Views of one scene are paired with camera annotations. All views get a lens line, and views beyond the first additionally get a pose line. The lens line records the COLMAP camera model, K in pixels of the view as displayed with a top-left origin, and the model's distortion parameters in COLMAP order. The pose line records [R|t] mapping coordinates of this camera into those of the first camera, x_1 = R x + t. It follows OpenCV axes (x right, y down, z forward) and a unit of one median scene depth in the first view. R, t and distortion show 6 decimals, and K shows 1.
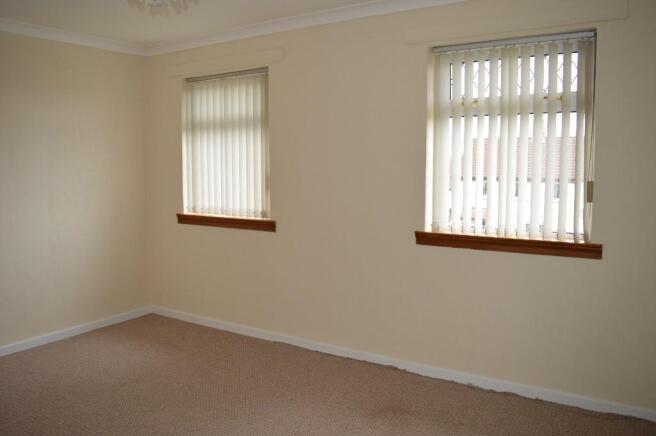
lens RADIAL K [[526.0, 0, 328.0], [0, 526.0, 218.0], [0, 0, 1]] dist [-0.000200, 0.000160]
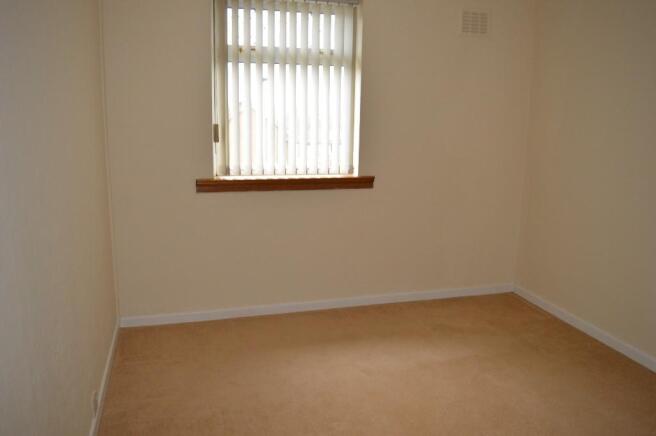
lens RADIAL K [[490.3, 0, 328.0], [0, 490.3, 218.0], [0, 0, 1]] dist [0.000721, 0.000131]
pose [[0.676922, -0.148141, 0.720993, -0.534500], [0.062399, 0.987561, 0.144328, -0.034377], [-0.733405, -0.052709, 0.677746, 0.335597]]
